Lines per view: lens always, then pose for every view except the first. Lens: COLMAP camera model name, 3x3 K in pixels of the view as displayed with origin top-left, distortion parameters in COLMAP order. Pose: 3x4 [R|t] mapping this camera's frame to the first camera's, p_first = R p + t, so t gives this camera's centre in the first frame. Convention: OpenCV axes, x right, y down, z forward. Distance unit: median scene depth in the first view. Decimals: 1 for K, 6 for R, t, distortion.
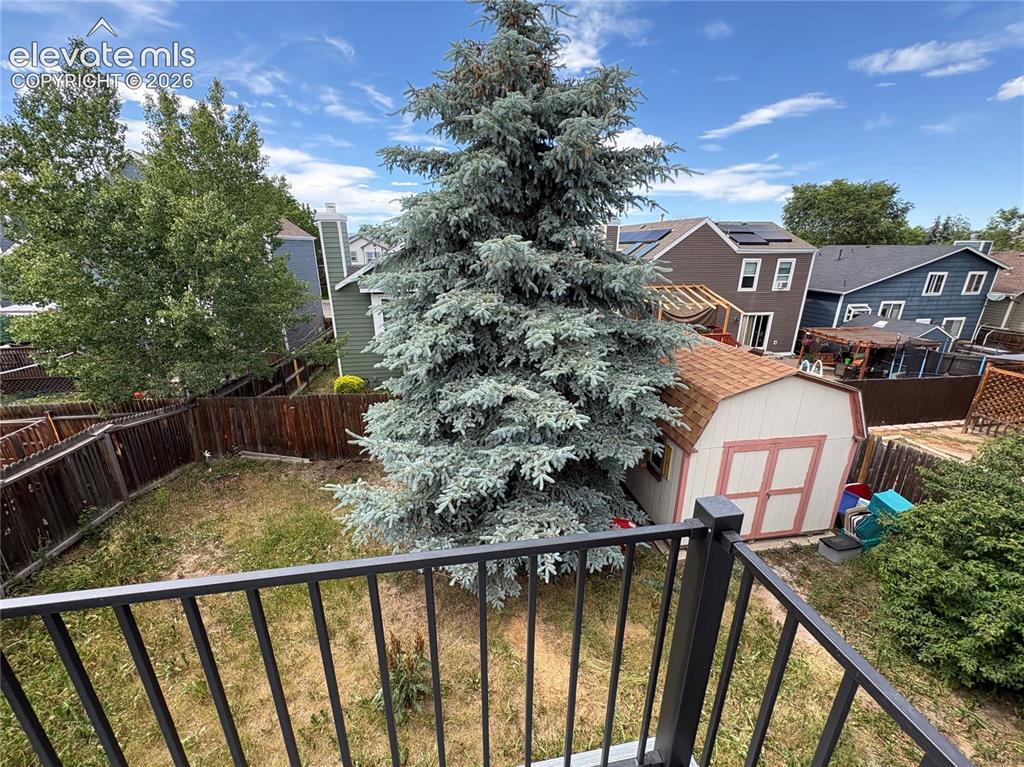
lens RADIAL K [[408.2, 0, 514.9], [0, 408.2, 381.2], [0, 0, 1]] dist [-0.000639, 0.000742]
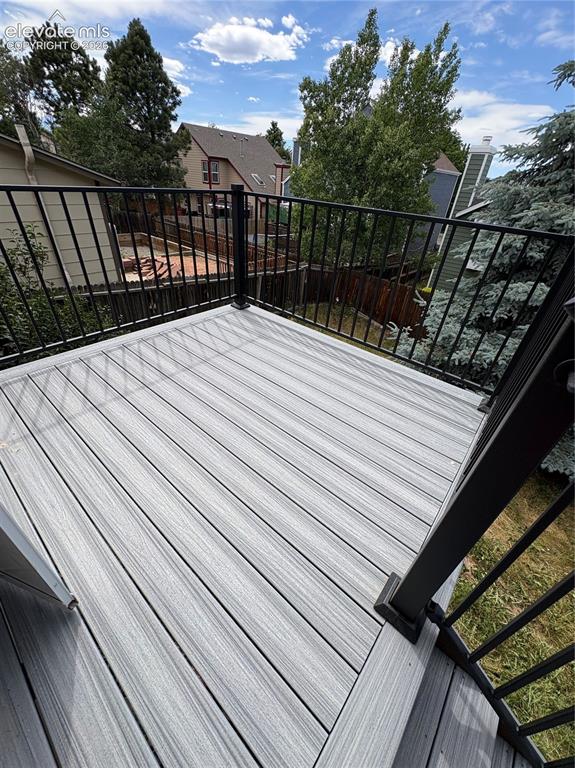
lens RADIAL K [[306.1, 0, 288.2], [0, 306.1, 385.7], [0, 0, 1]] dist [-0.000639, 0.000742]
pose [[0.639708, 0.469938, -0.608220, 0.078259], [-0.307140, 0.881684, 0.358187, 0.087091], [0.704584, -0.042326, 0.708357, -0.089578]]
